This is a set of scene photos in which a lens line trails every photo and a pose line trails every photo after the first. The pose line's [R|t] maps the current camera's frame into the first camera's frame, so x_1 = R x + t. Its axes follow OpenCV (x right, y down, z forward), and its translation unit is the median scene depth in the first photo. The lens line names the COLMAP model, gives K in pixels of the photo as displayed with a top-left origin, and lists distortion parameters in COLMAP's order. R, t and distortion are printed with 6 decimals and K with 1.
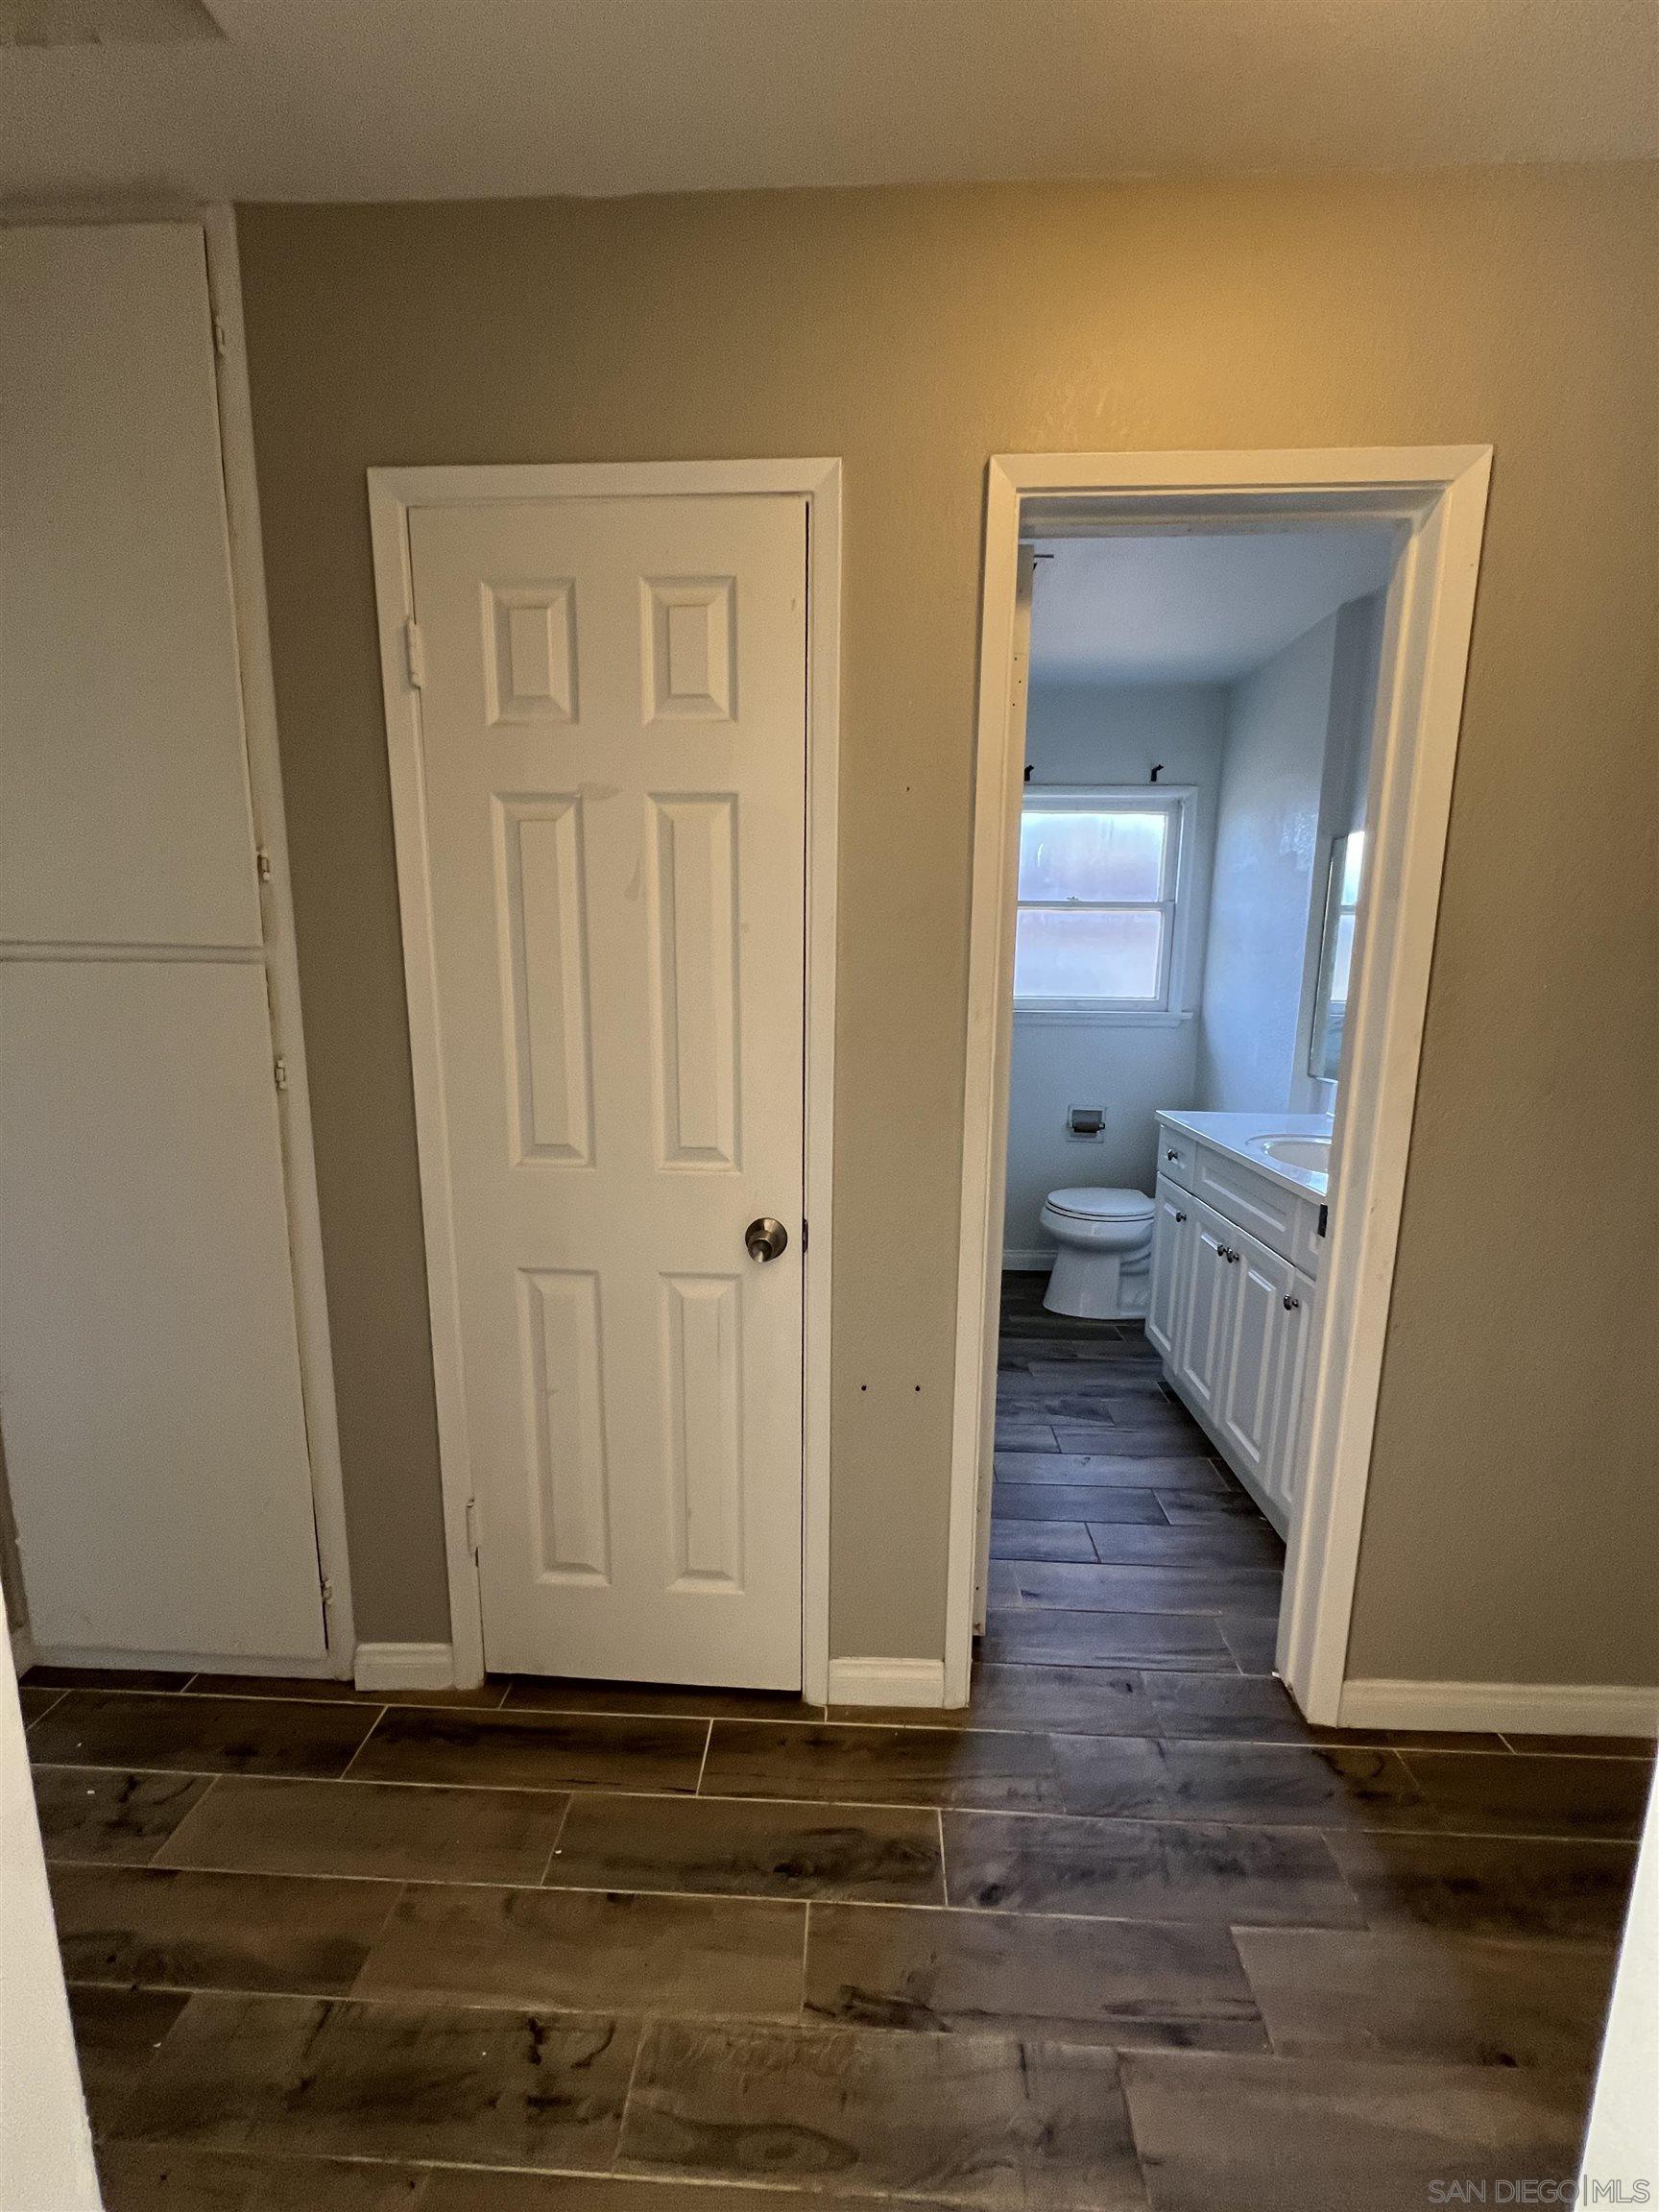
lens RADIAL K [[884.2, 0, 828.2], [0, 884.2, 1118.1], [0, 0, 1]] dist [-0.001121, 0.000606]
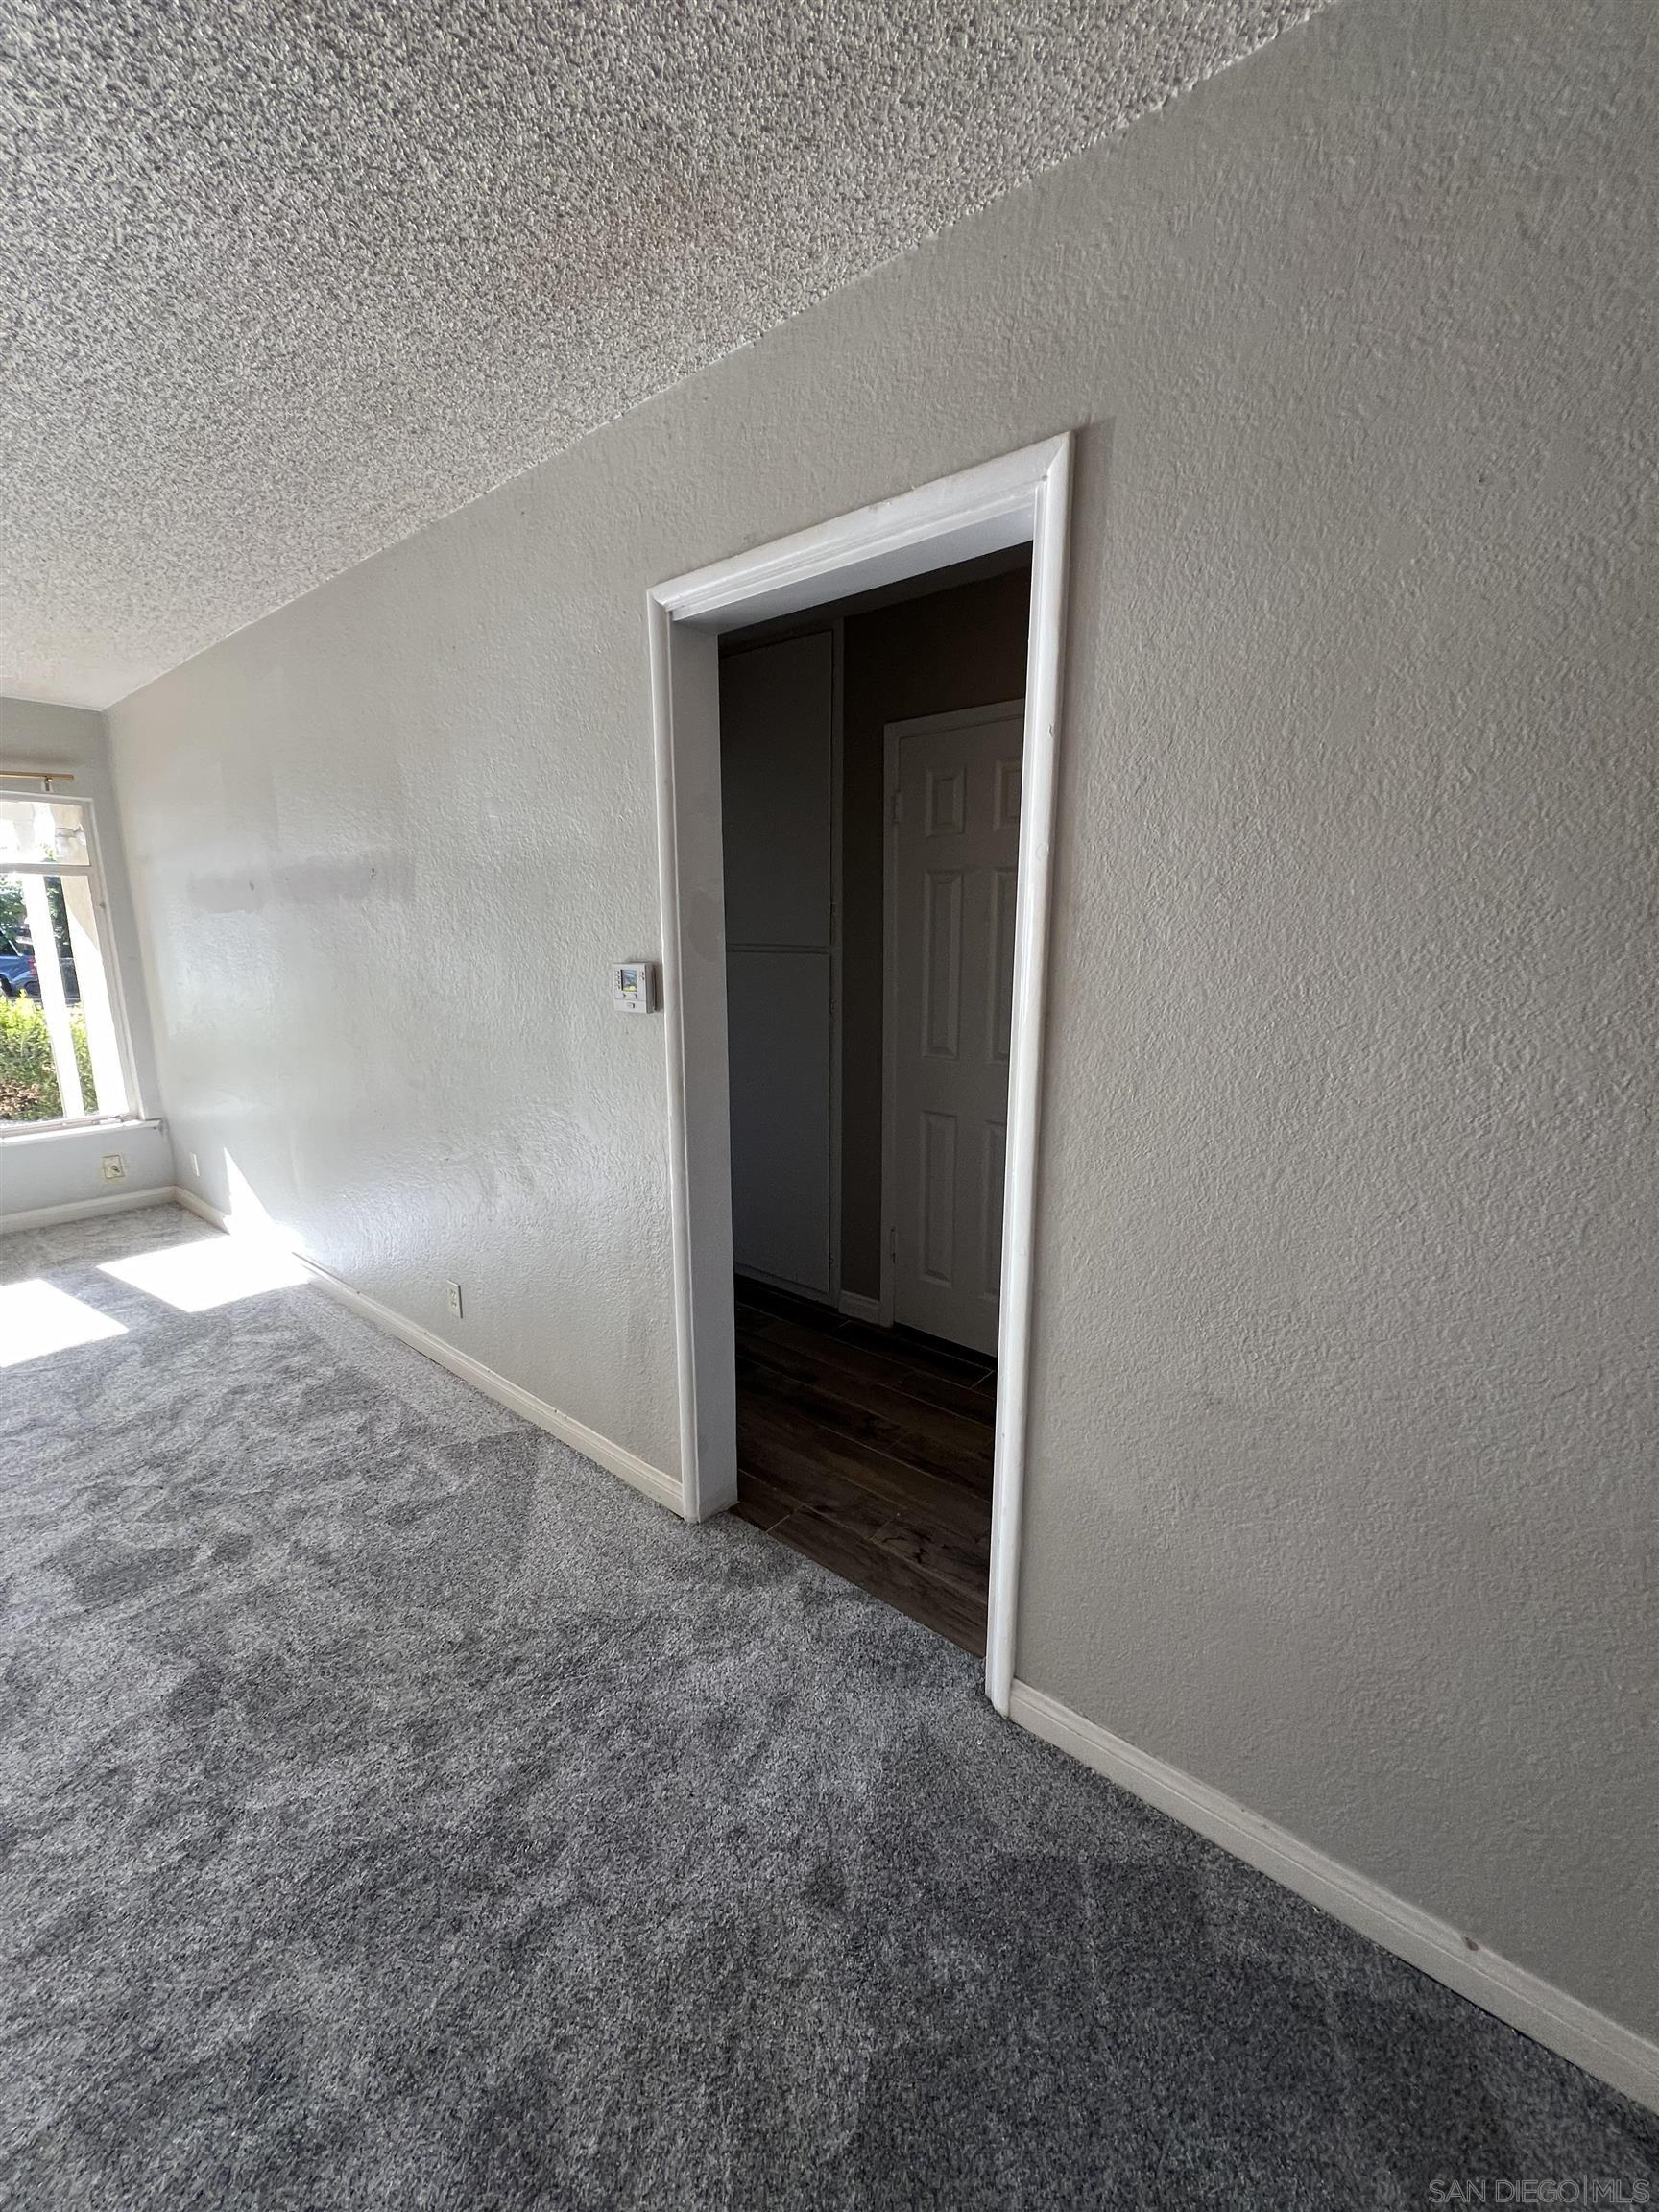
lens RADIAL K [[884.2, 0, 823.9], [0, 884.2, 1105.3], [0, 0, 1]] dist [-0.001121, 0.000606]
pose [[0.798103, 0.105557, -0.593202, 0.657571], [-0.090485, 0.994367, 0.055203, 0.073082], [0.595688, 0.009618, 0.803159, -0.723957]]
